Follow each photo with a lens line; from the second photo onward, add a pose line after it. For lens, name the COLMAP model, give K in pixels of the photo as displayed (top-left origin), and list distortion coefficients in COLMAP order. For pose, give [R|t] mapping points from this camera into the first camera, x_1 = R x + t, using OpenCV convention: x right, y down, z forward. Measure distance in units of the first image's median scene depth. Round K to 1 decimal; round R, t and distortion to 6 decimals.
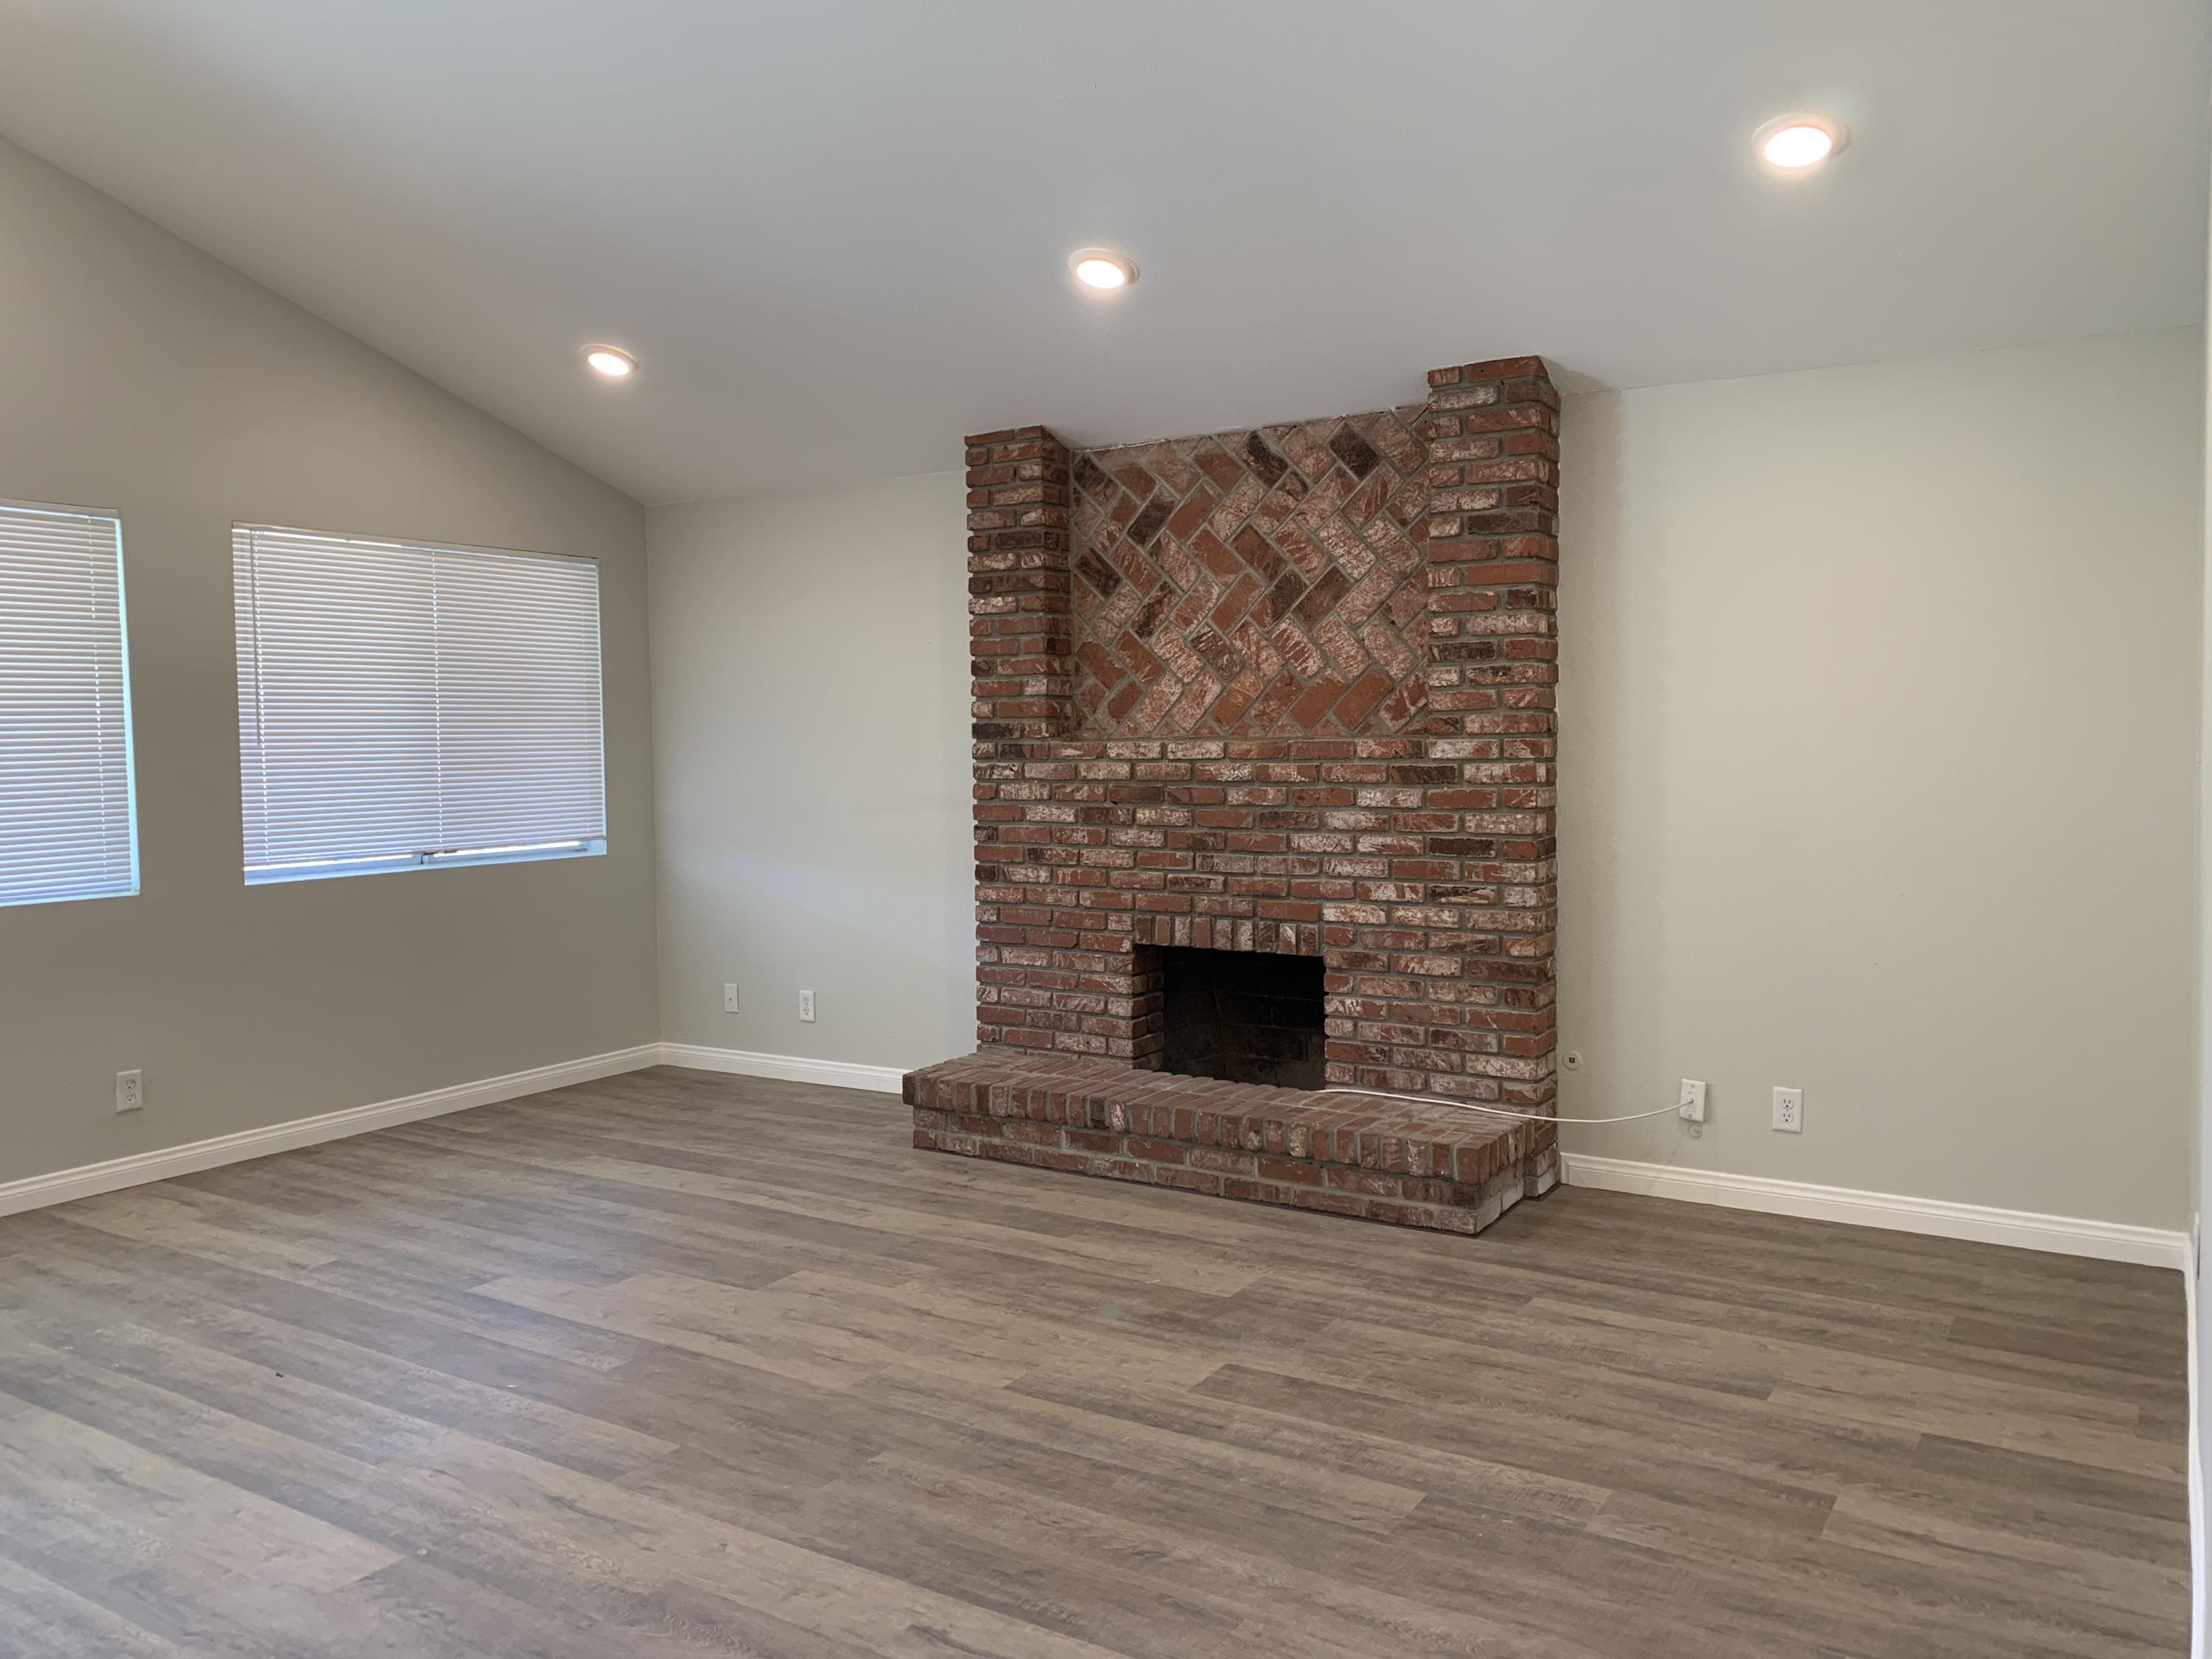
lens RADIAL K [[1691.5, 0, 1097.7], [0, 1691.5, 781.1], [0, 0, 1]] dist [0.121550, -0.153336]
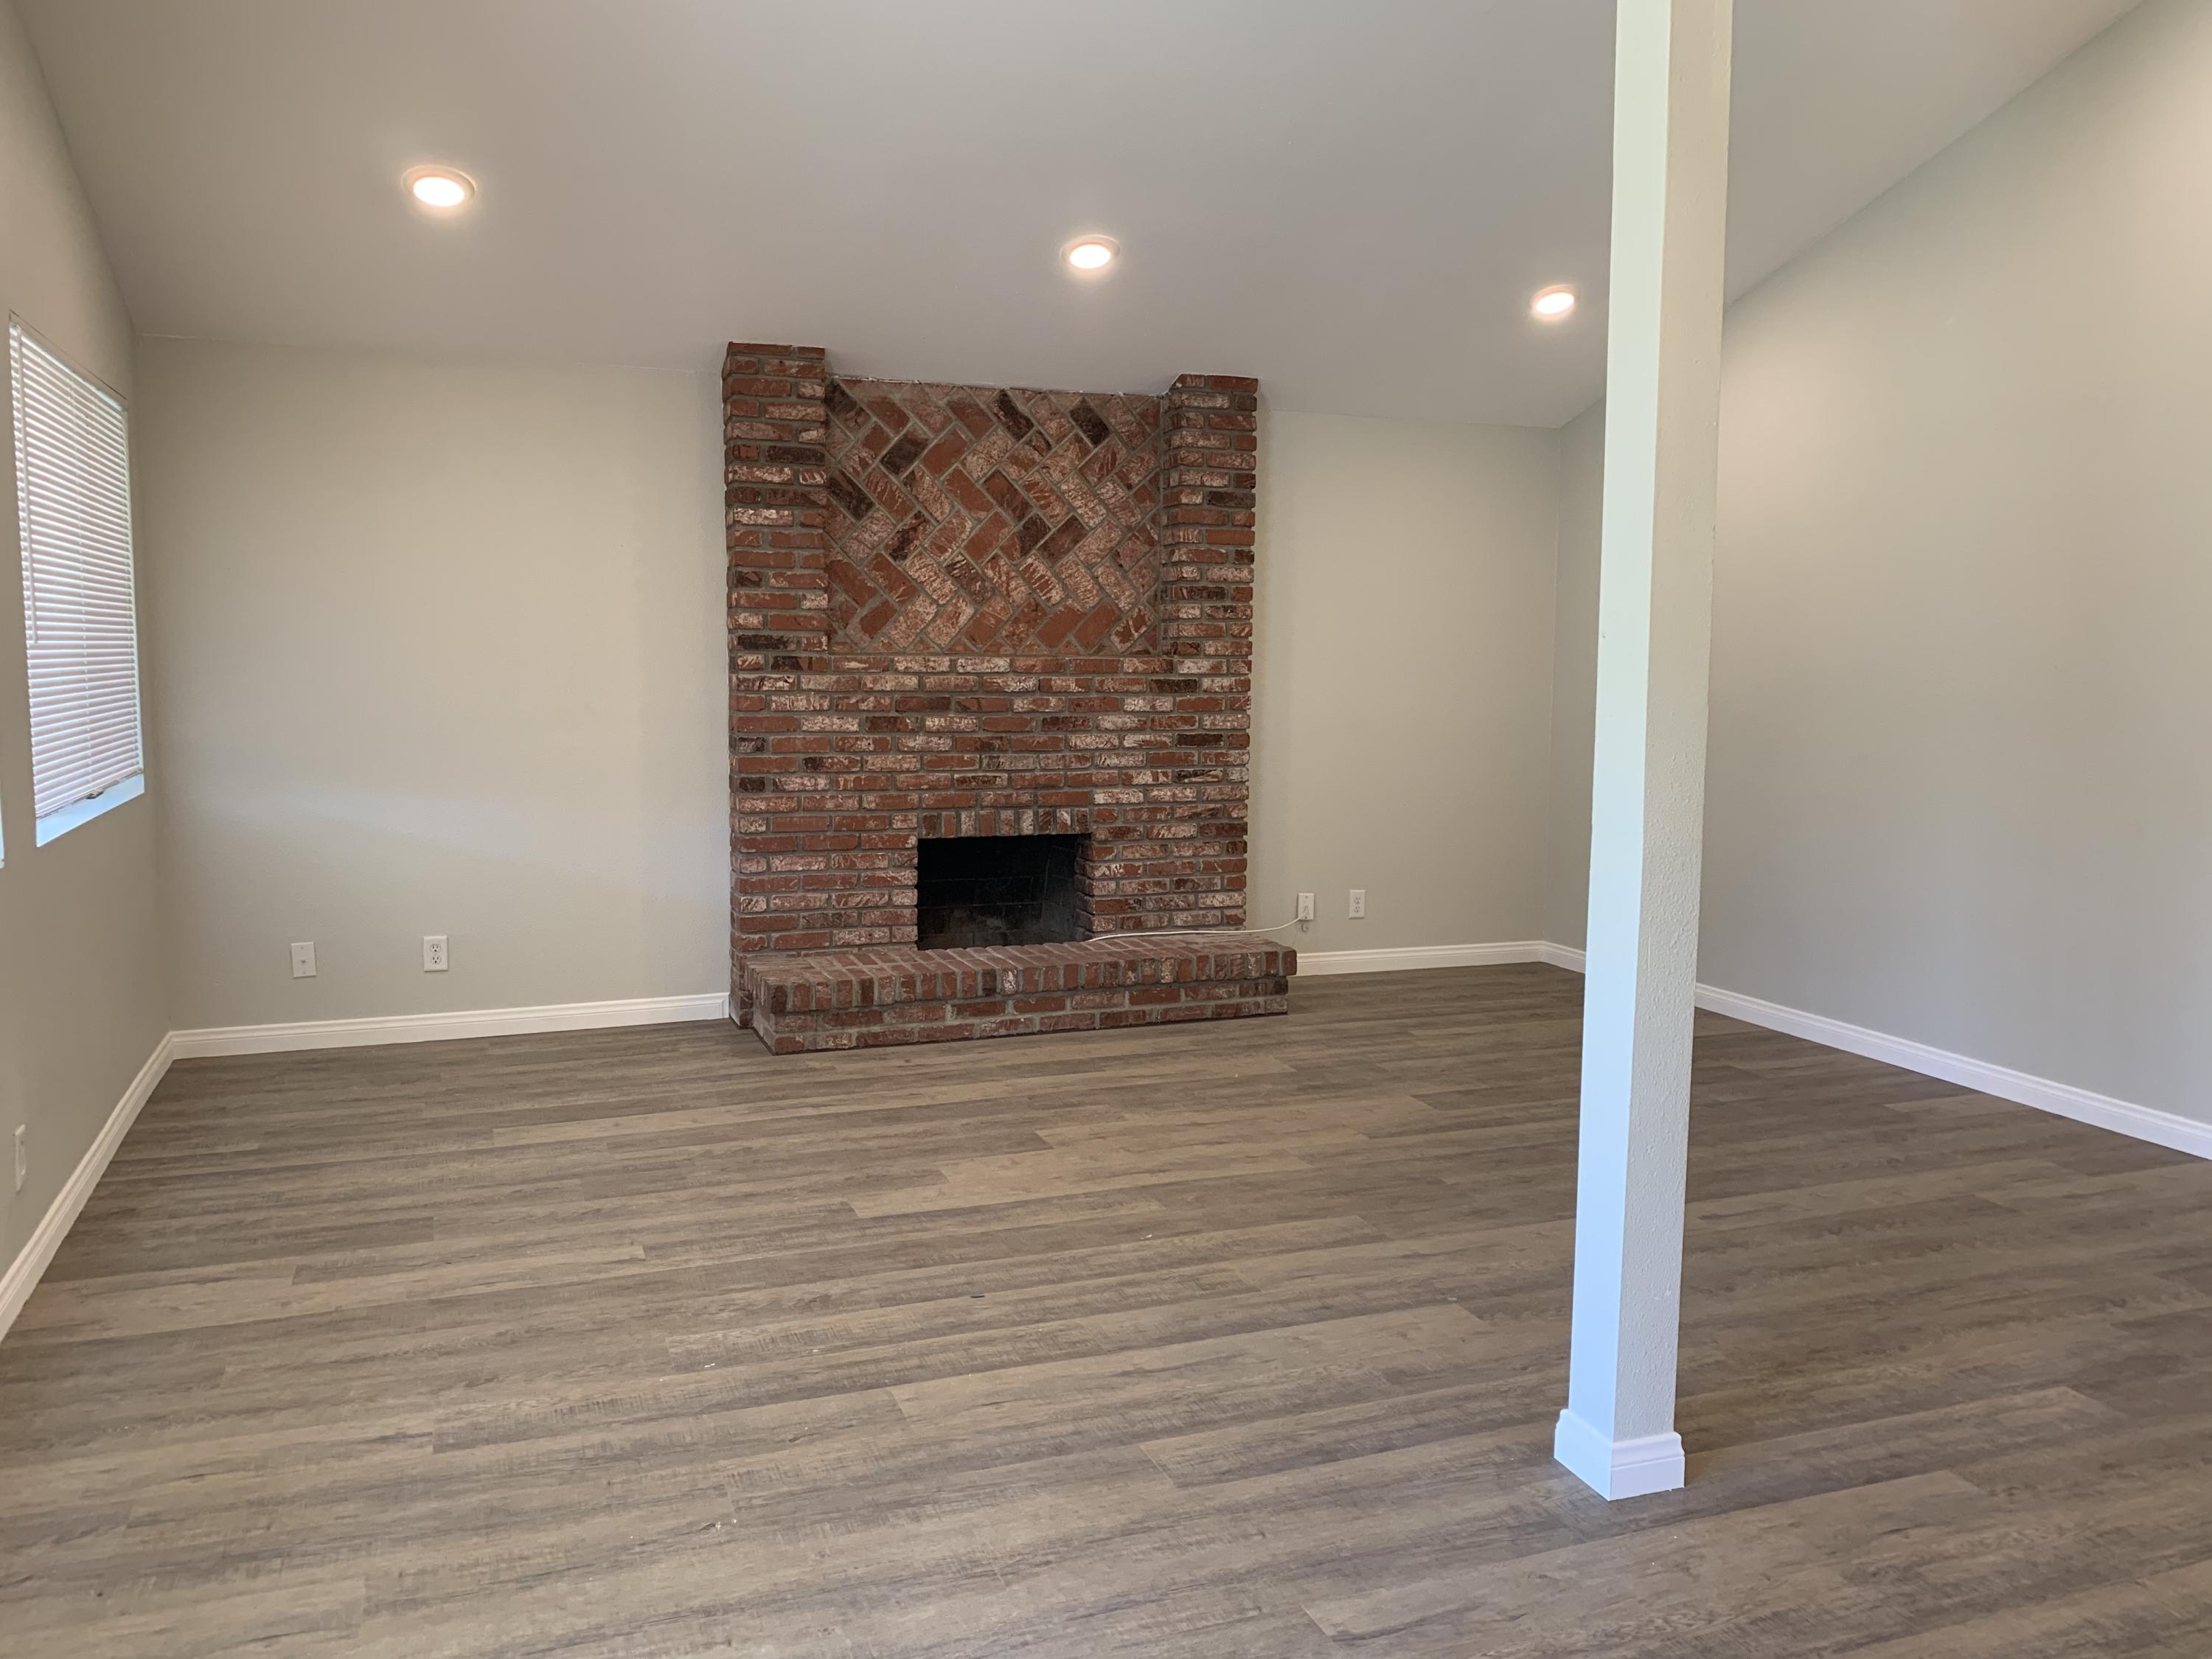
lens RADIAL K [[1691.5, 0, 1097.7], [0, 1691.5, 781.1], [0, 0, 1]] dist [0.121550, -0.153336]
pose [[0.577035, -0.045185, 0.815469, -0.864932], [0.006724, 0.998697, 0.050580, 0.003092], [-0.816692, -0.023704, 0.576587, 0.281475]]
